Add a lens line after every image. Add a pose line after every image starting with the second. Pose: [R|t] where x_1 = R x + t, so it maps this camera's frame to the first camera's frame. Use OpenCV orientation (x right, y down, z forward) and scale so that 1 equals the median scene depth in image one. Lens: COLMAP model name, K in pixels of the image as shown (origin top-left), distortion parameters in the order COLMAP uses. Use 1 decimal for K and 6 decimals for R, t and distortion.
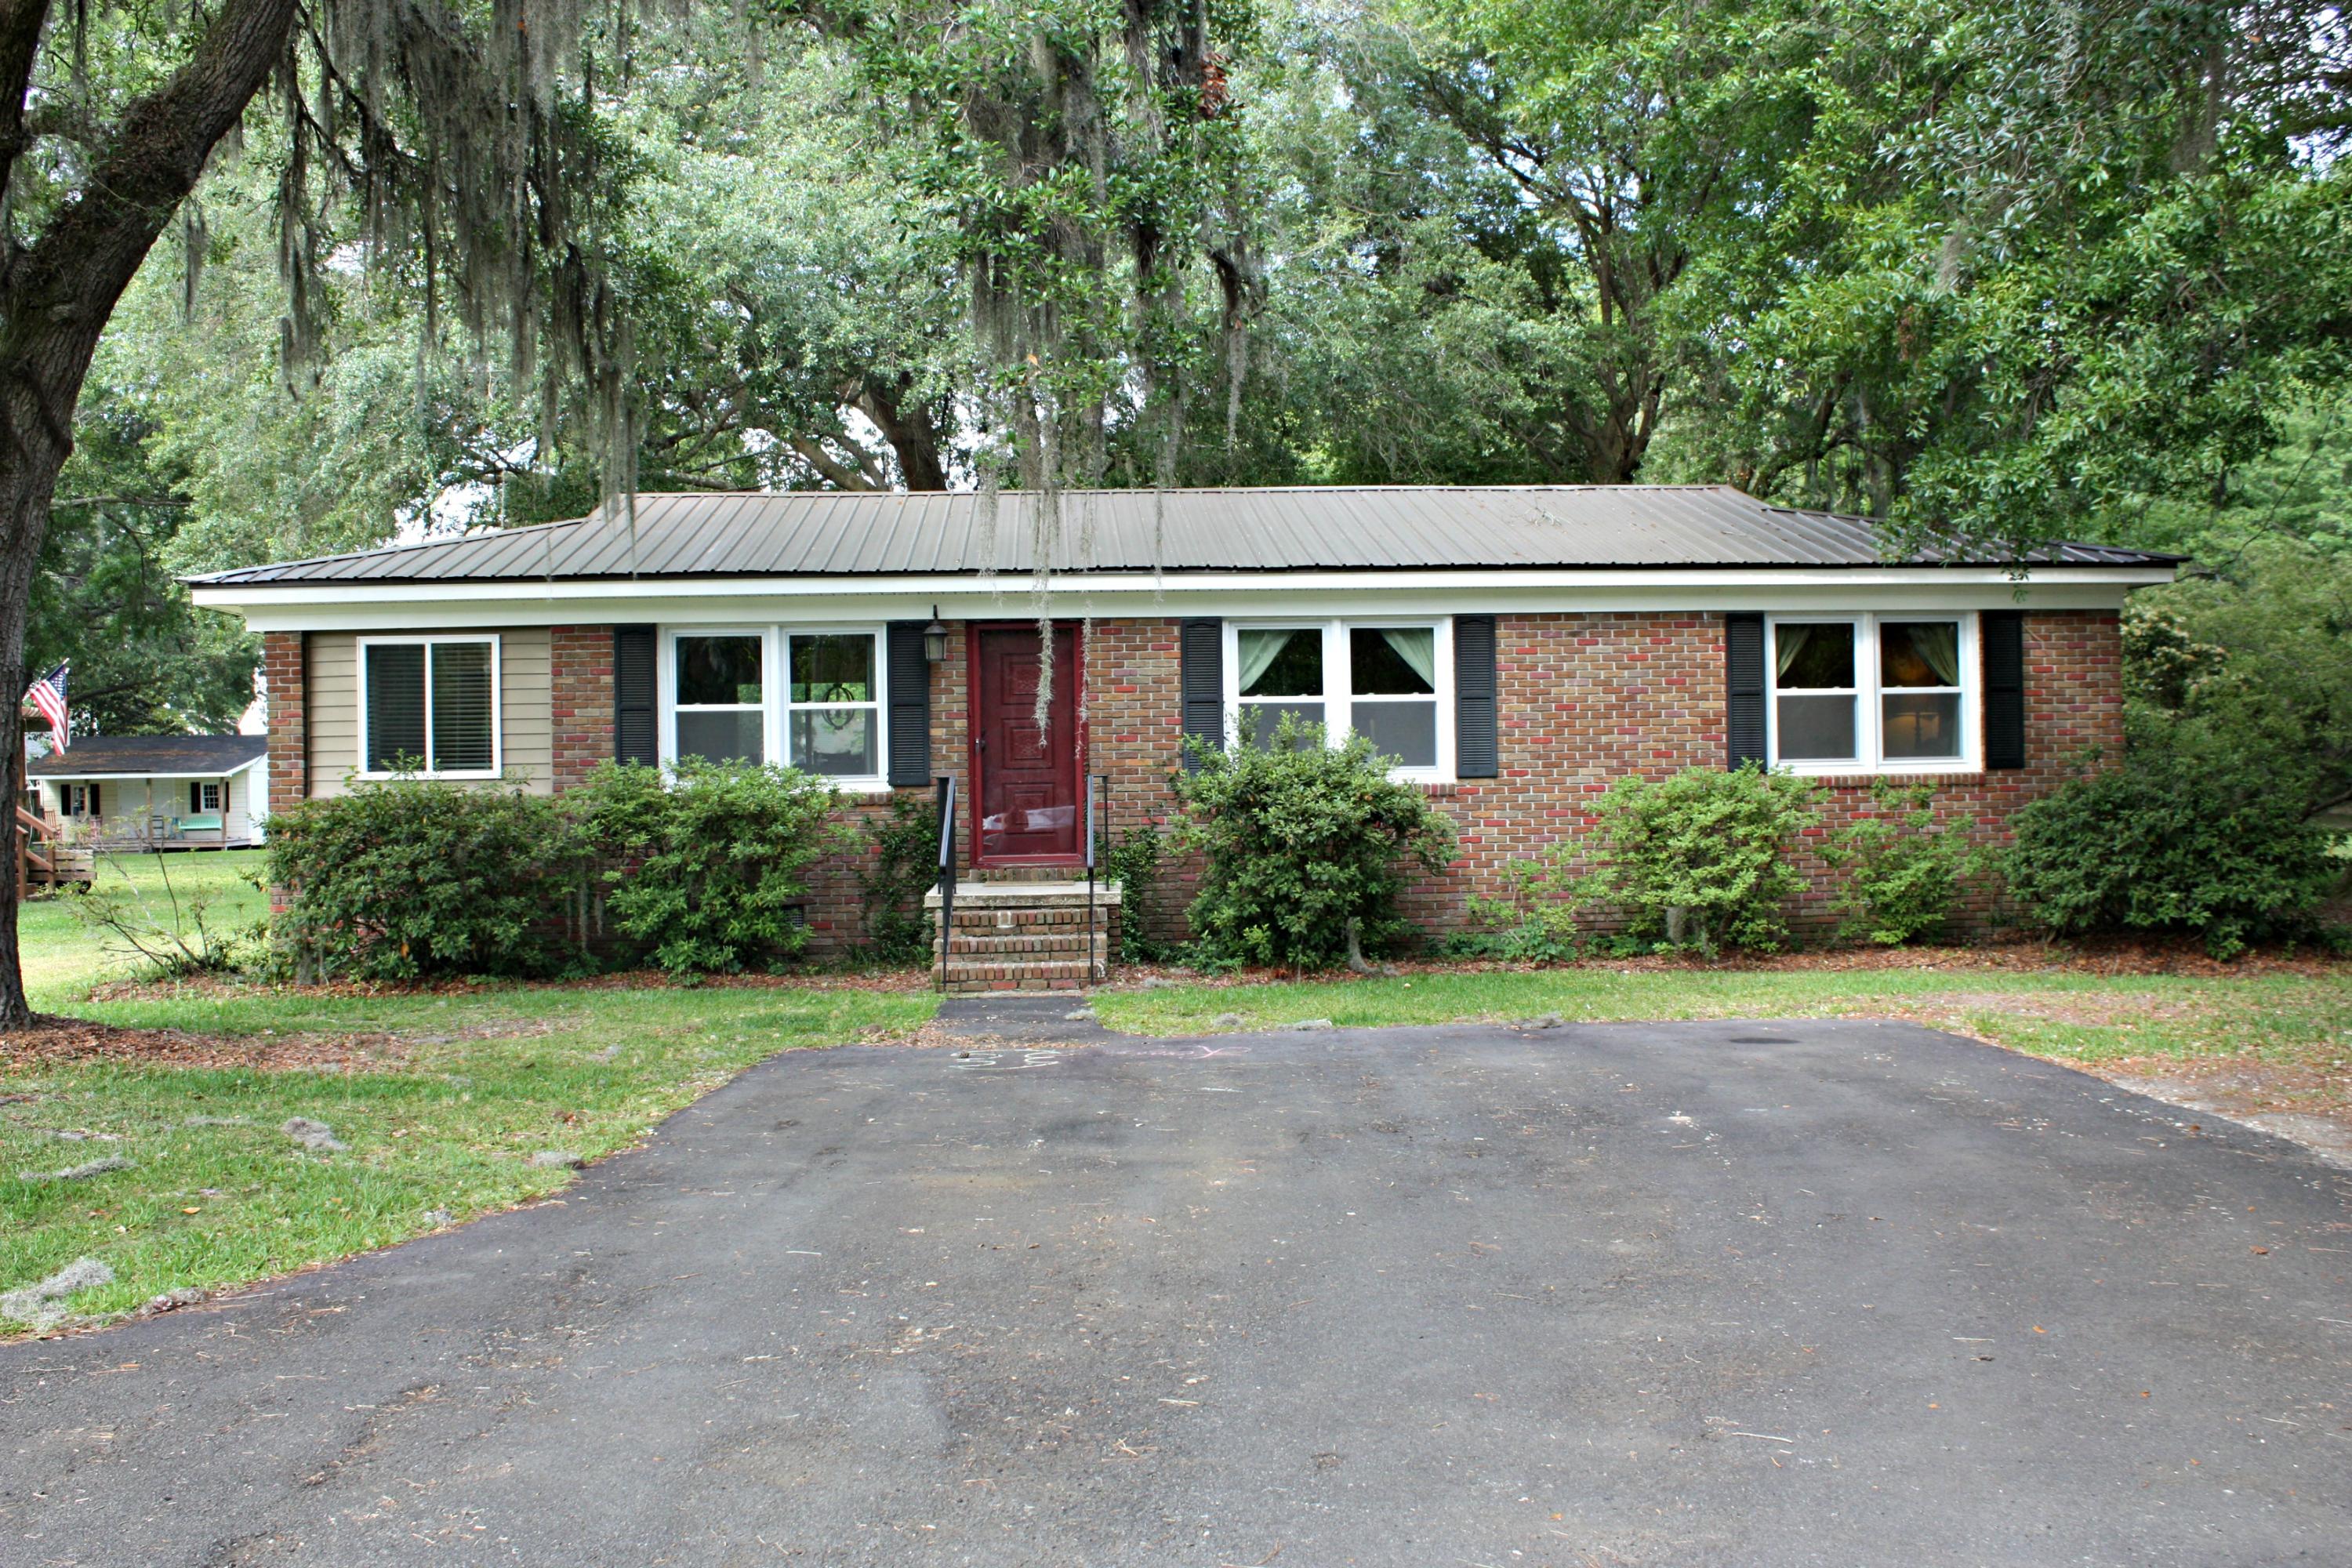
lens RADIAL K [[2208.7, 0, 1156.4], [0, 2208.7, 791.4], [0, 0, 1]] dist [-0.090911, 0.000000]
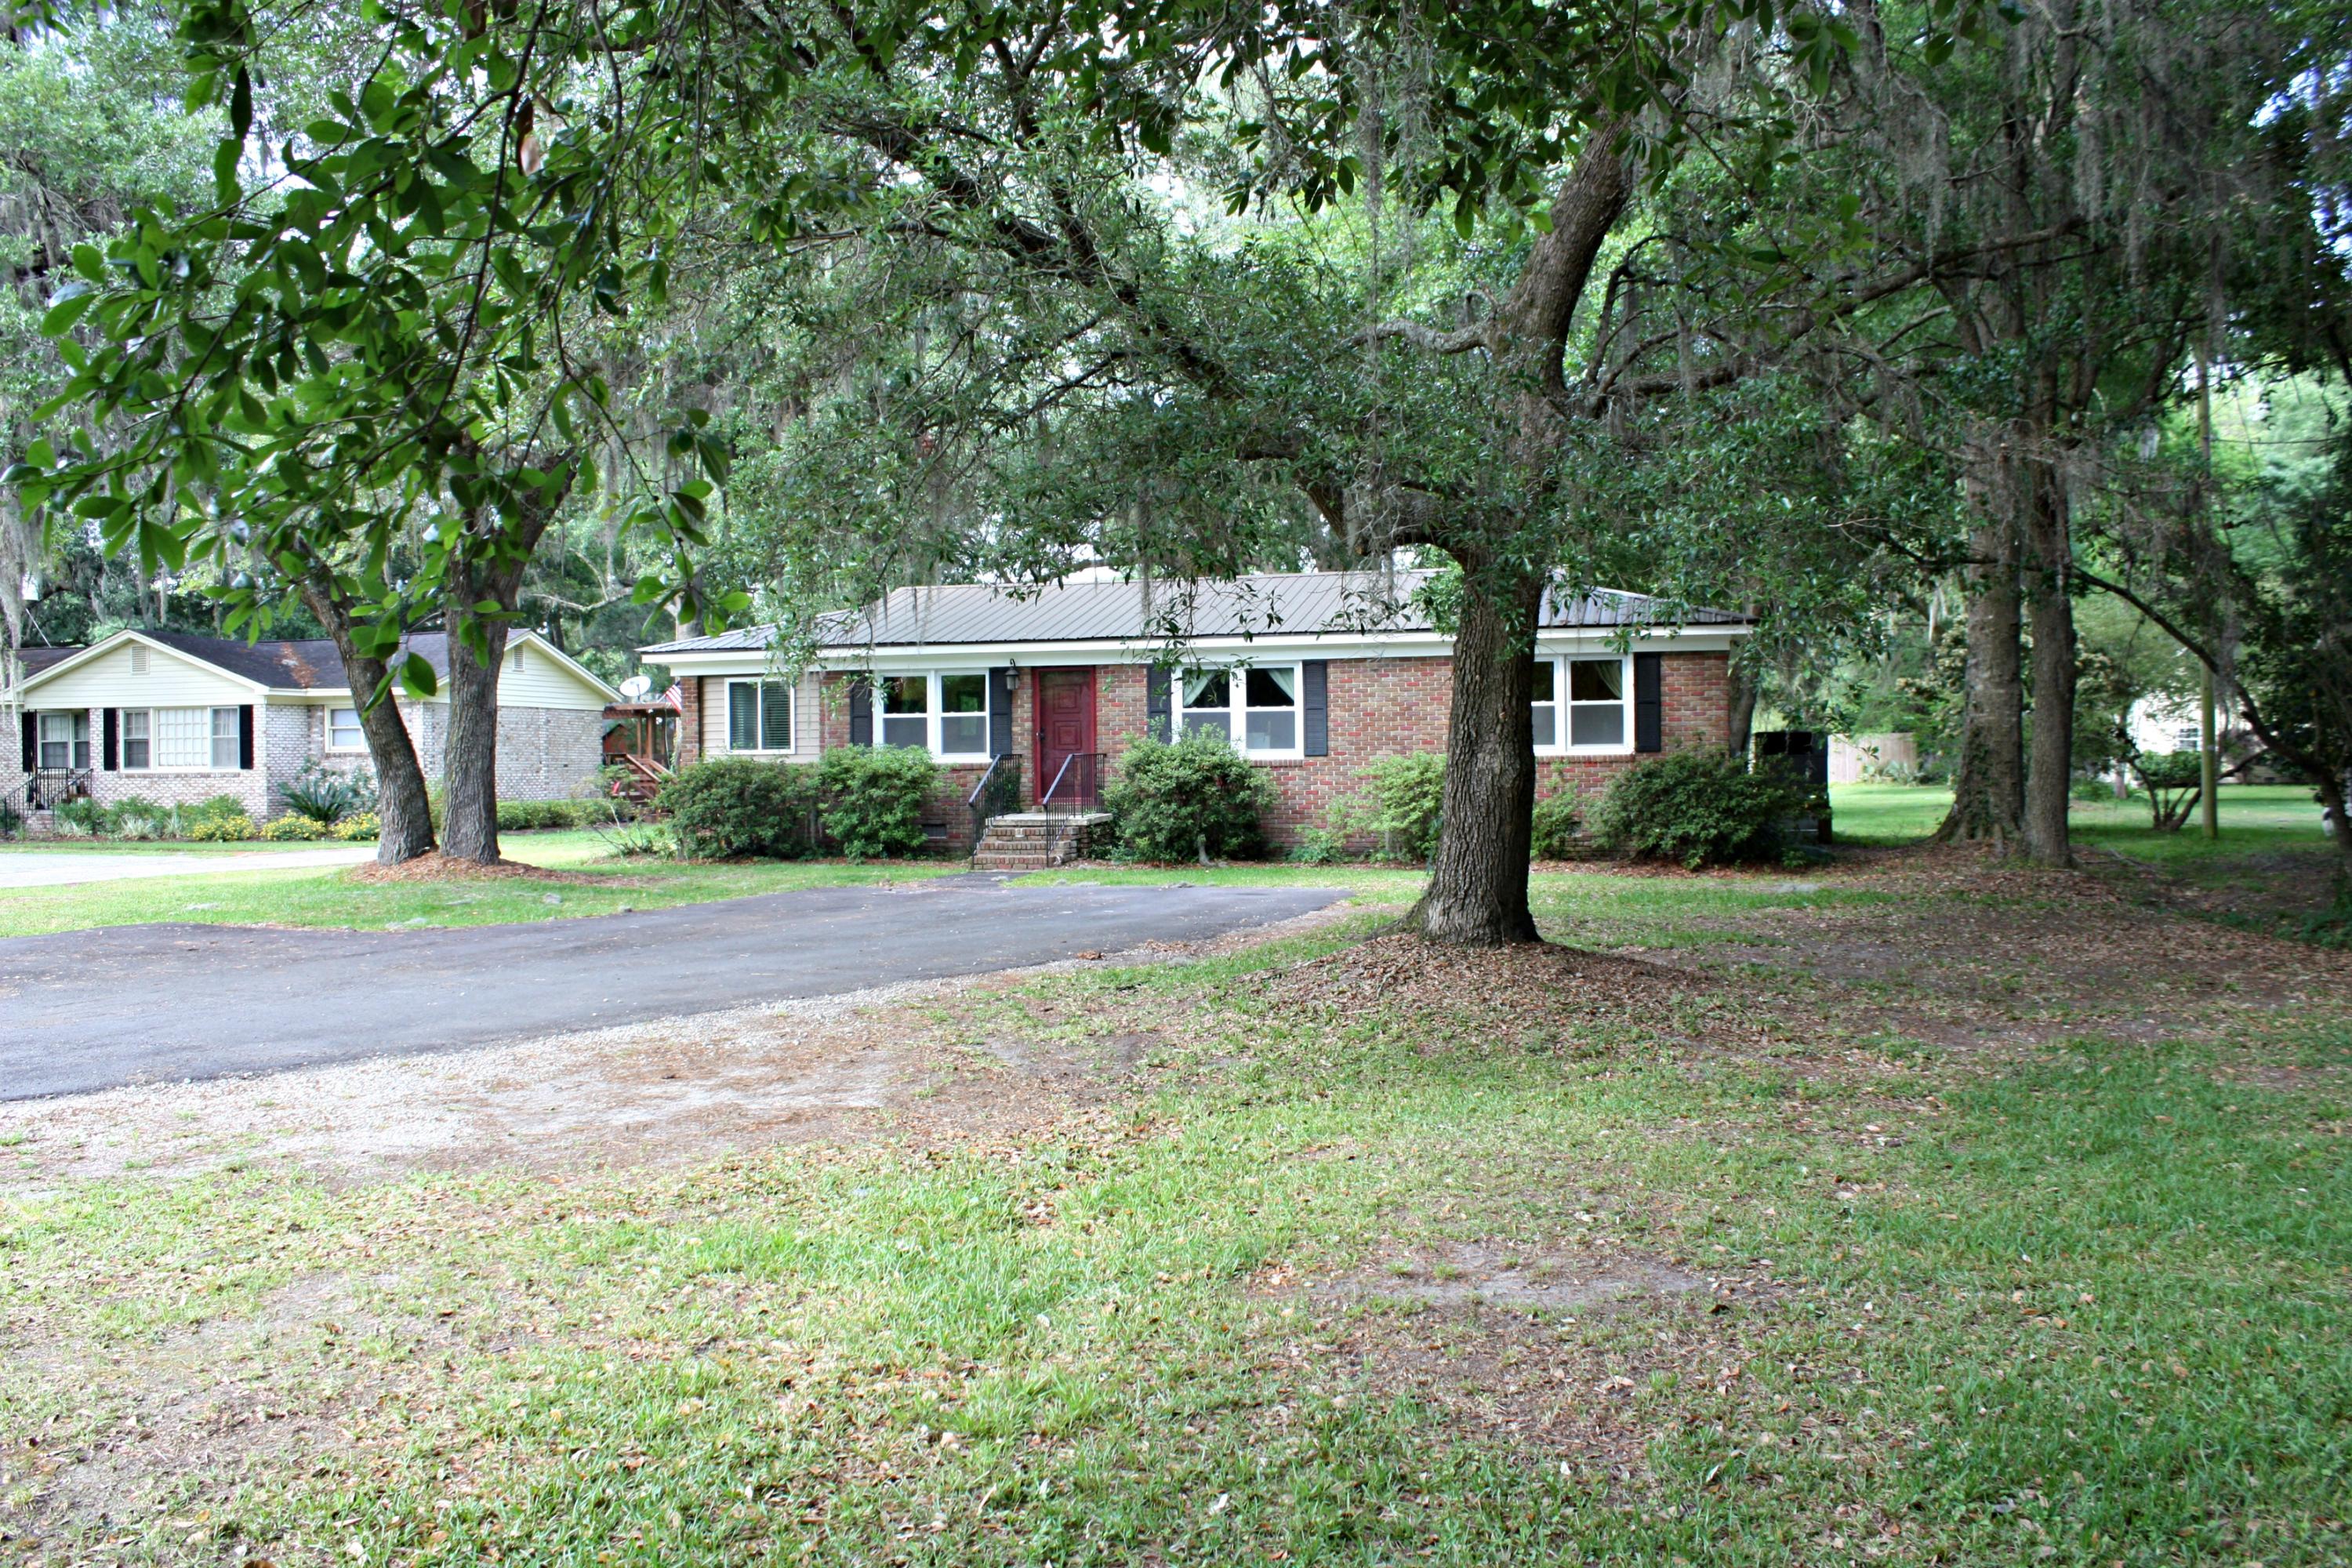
lens RADIAL K [[1984.9, 0, 1171.8], [0, 1984.9, 767.9], [0, 0, 1]] dist [-0.163231, 0.148012]
pose [[0.955771, 0.006789, -0.294033, 0.498390], [-0.002822, 0.999899, 0.013913, -0.018080], [0.294098, -0.012468, 0.955694, -0.508554]]
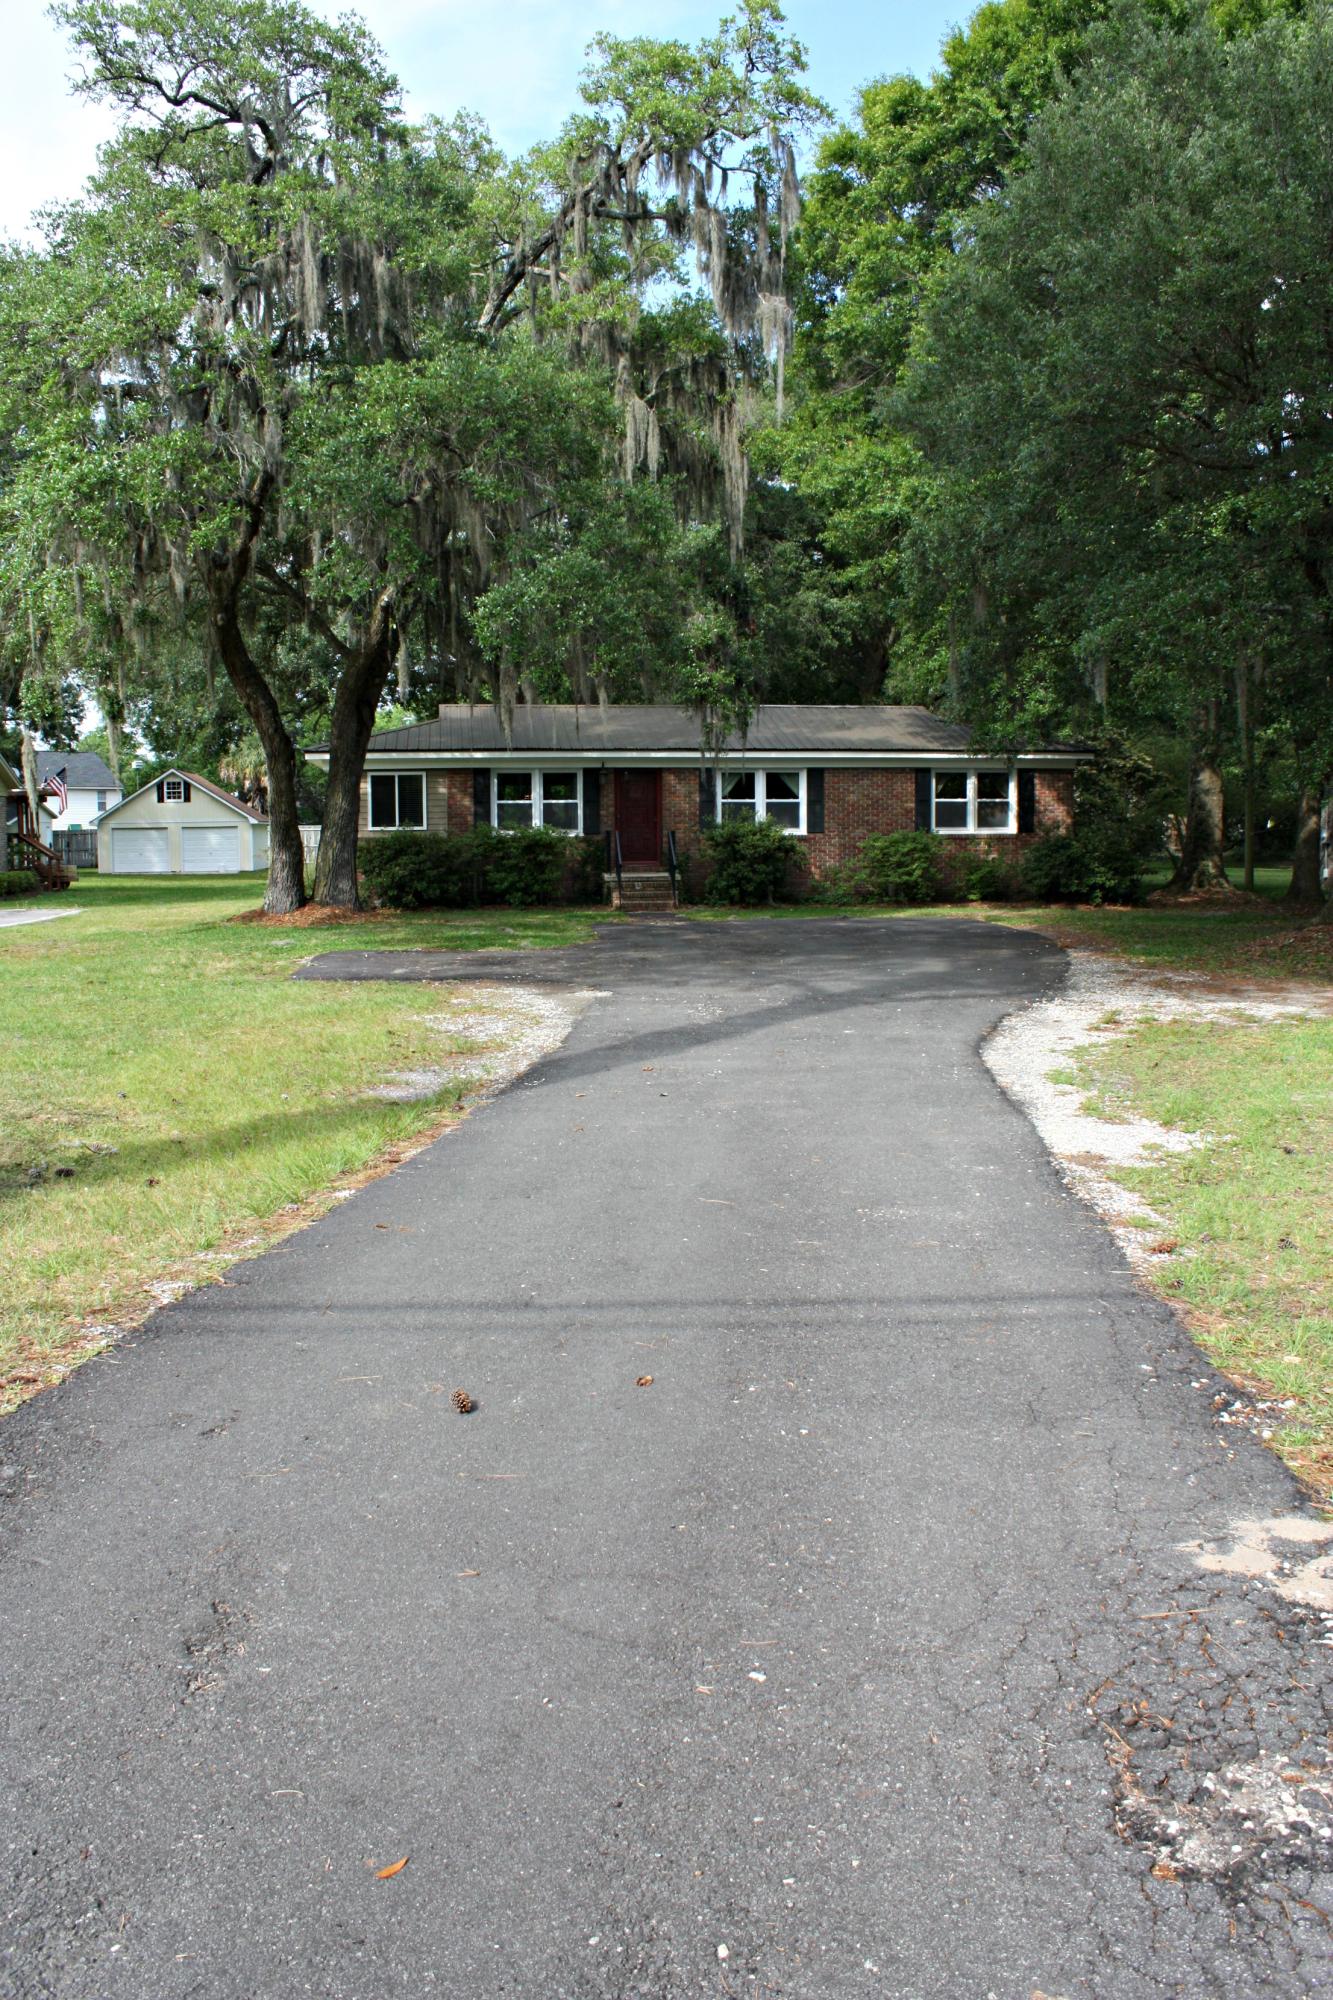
lens RADIAL K [[1687.8, 0, 674.5], [0, 1687.8, 1004.9], [0, 0, 1]] dist [-0.163231, 0.148012]
pose [[0.996559, 0.001165, 0.082878, -0.175742], [-0.009378, 0.995066, 0.098770, 0.000948], [-0.082354, -0.099207, 0.991653, -0.919631]]
